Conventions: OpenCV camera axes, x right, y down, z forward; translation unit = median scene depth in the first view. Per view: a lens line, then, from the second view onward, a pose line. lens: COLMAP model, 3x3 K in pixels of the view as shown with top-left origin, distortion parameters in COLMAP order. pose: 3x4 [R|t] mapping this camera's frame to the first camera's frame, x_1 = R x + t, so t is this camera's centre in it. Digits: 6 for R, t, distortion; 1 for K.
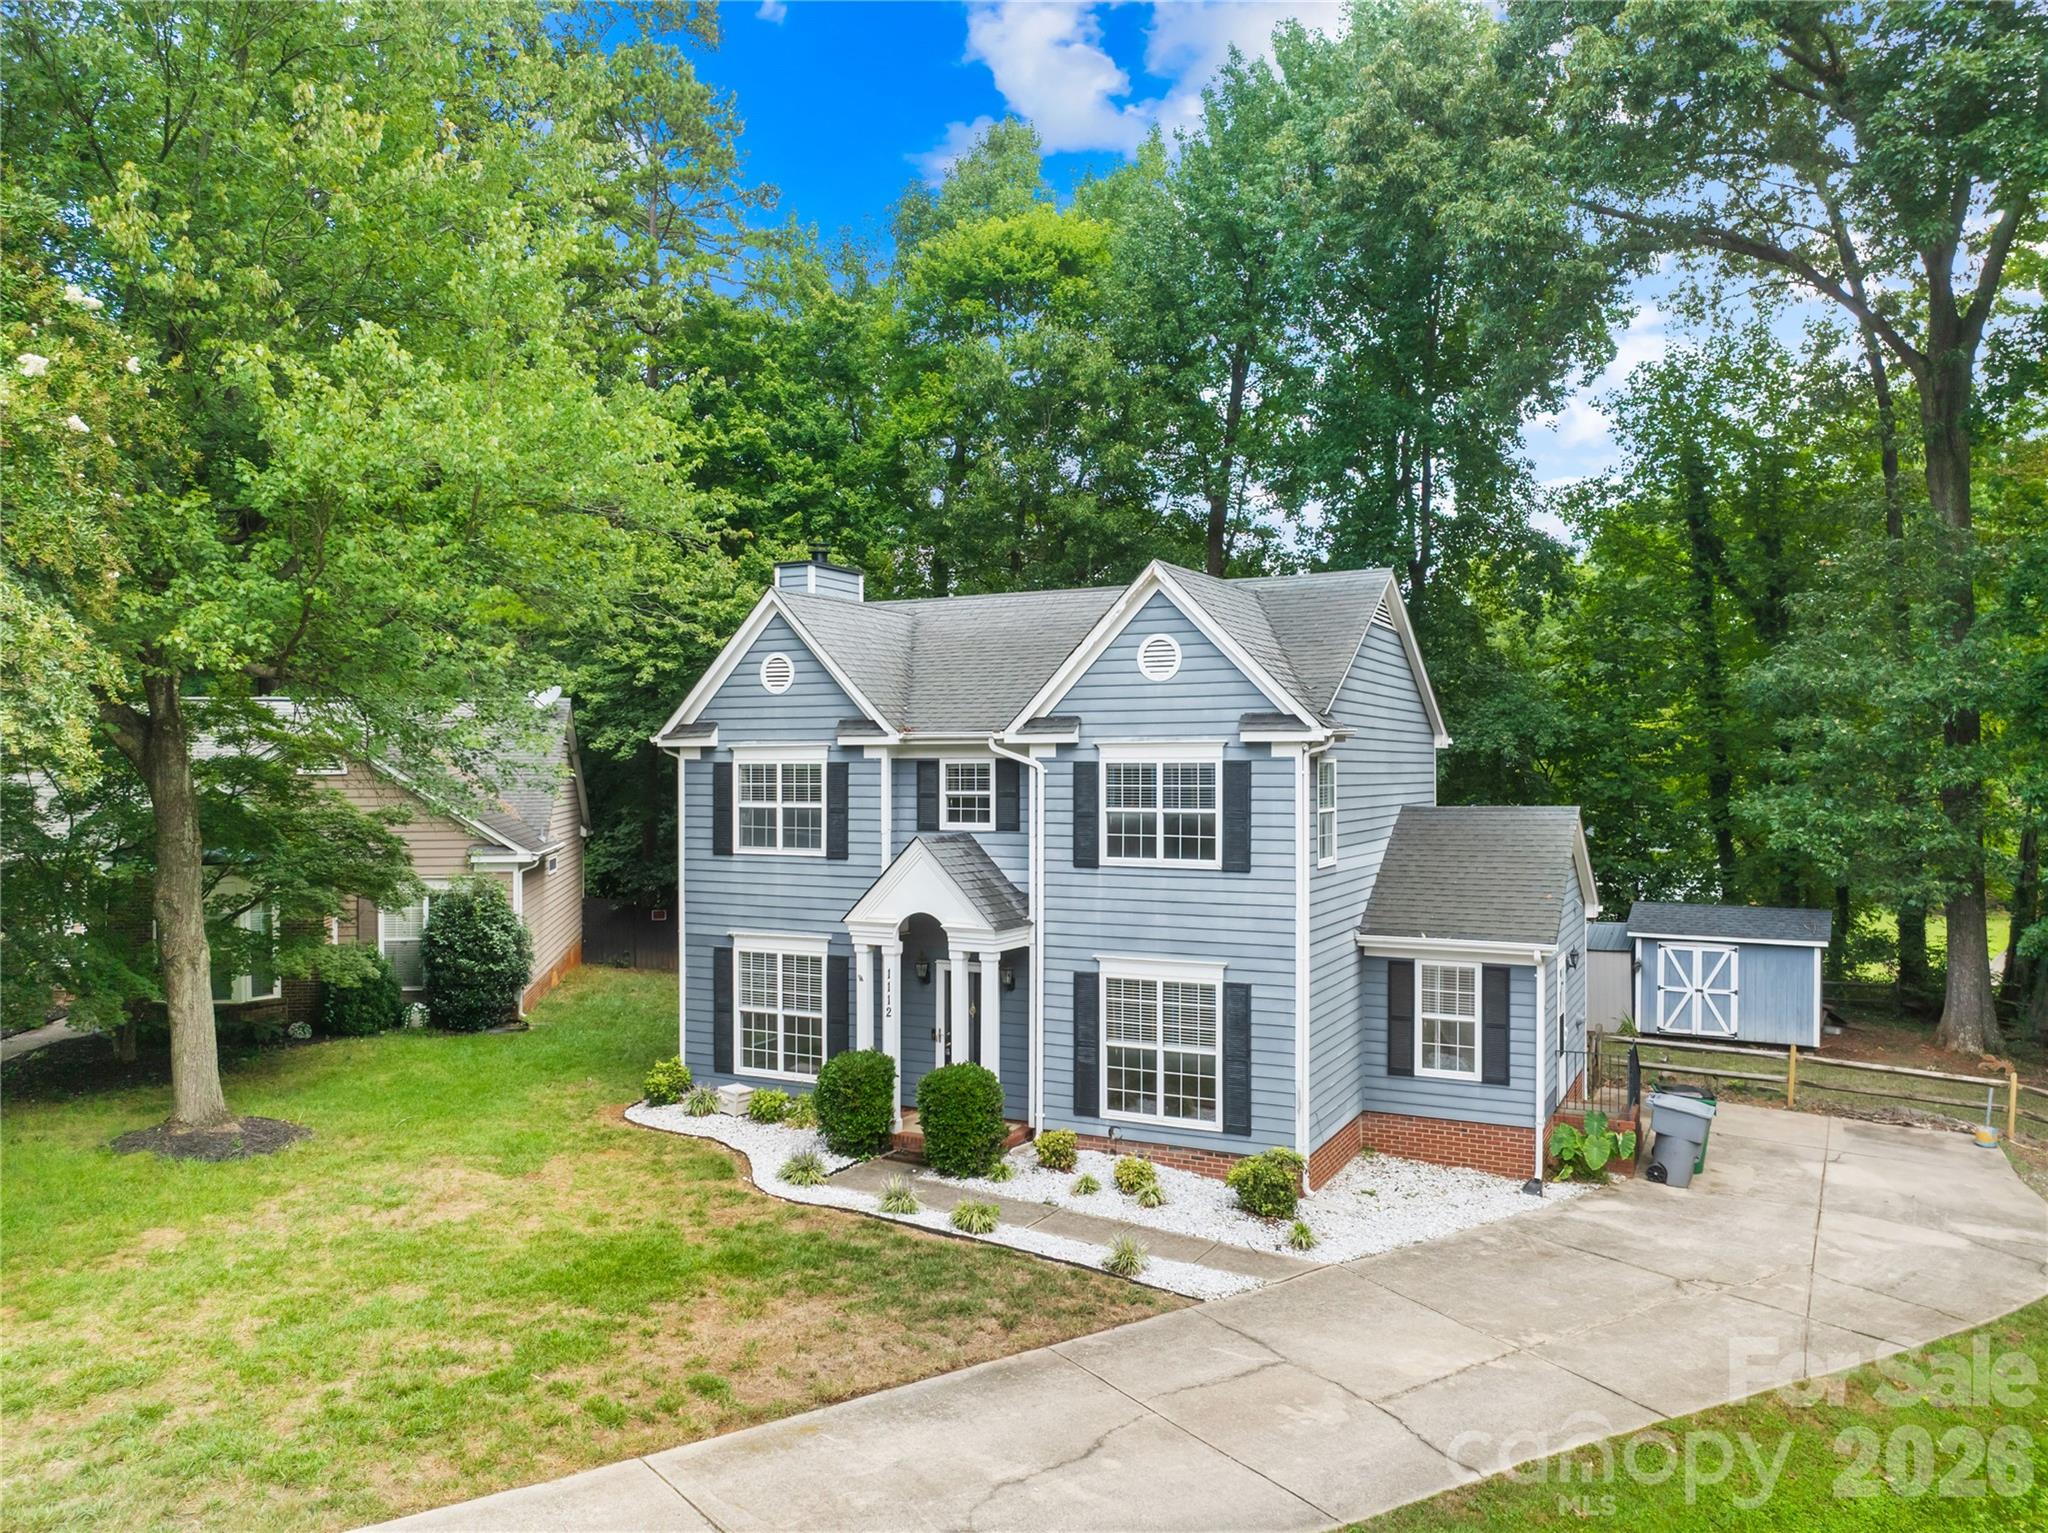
lens RADIAL K [[1416.6, 0, 1030.7], [0, 1416.6, 770.1], [0, 0, 1]] dist [-0.024728, 0.005373]
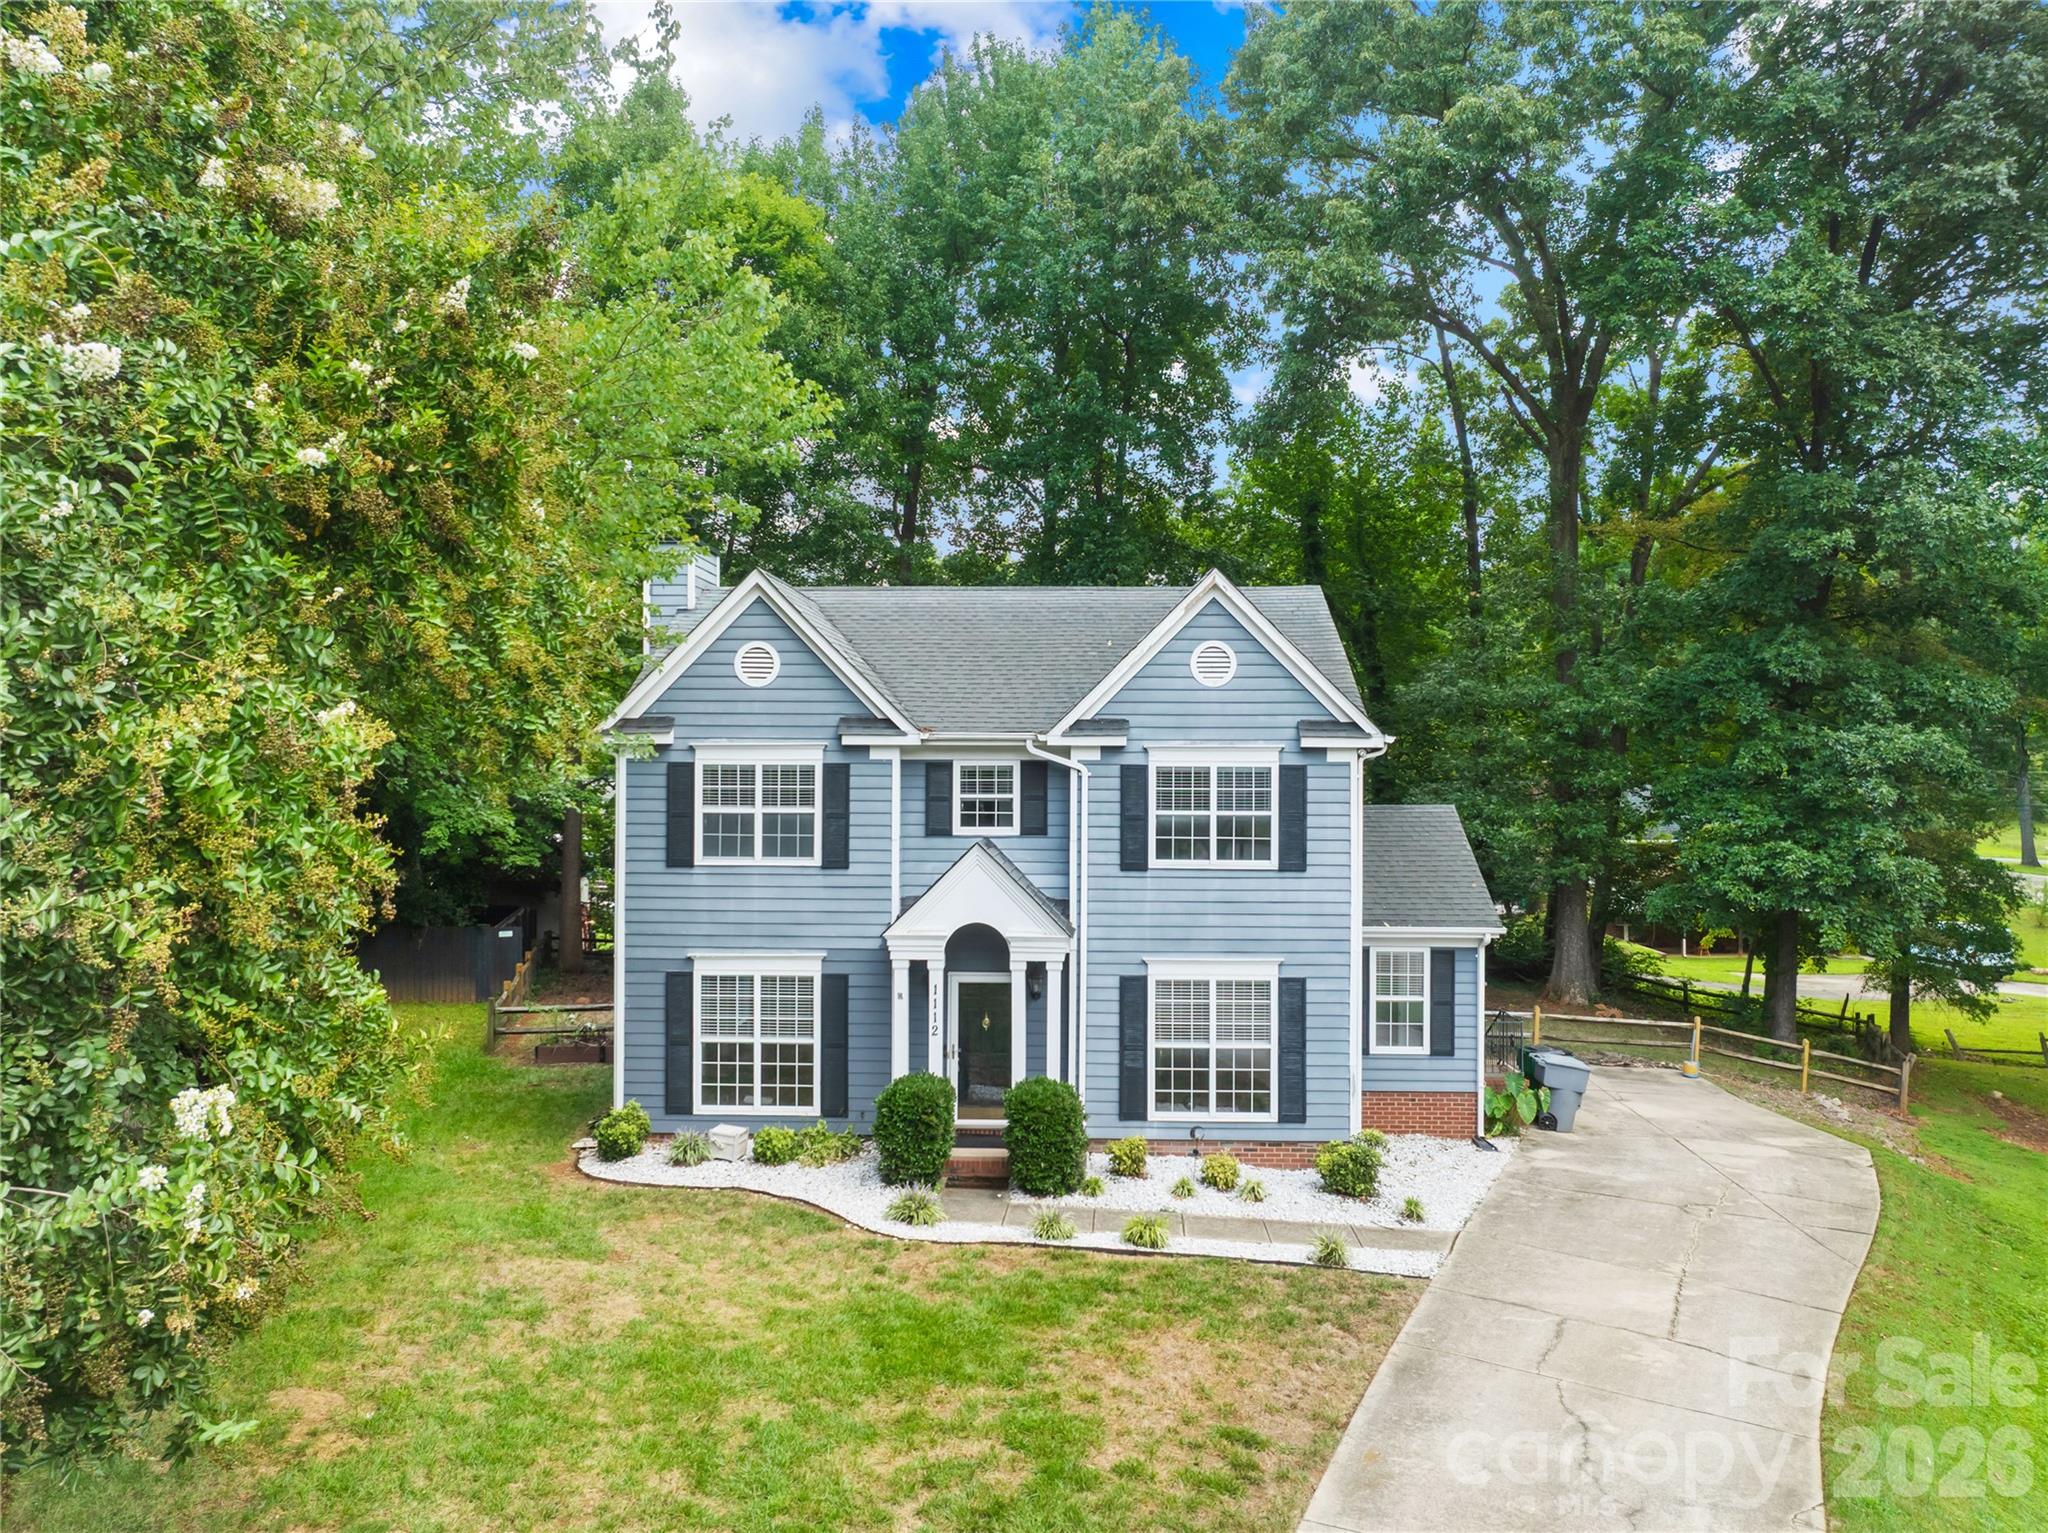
lens RADIAL K [[1416.6, 0, 1029.3], [0, 1416.6, 761.7], [0, 0, 1]] dist [-0.024728, 0.005373]
pose [[0.908873, 0.006332, 0.417024, -0.459233], [-0.004668, 0.999977, -0.005011, -0.002771], [-0.417046, 0.002607, 0.908881, 0.128879]]
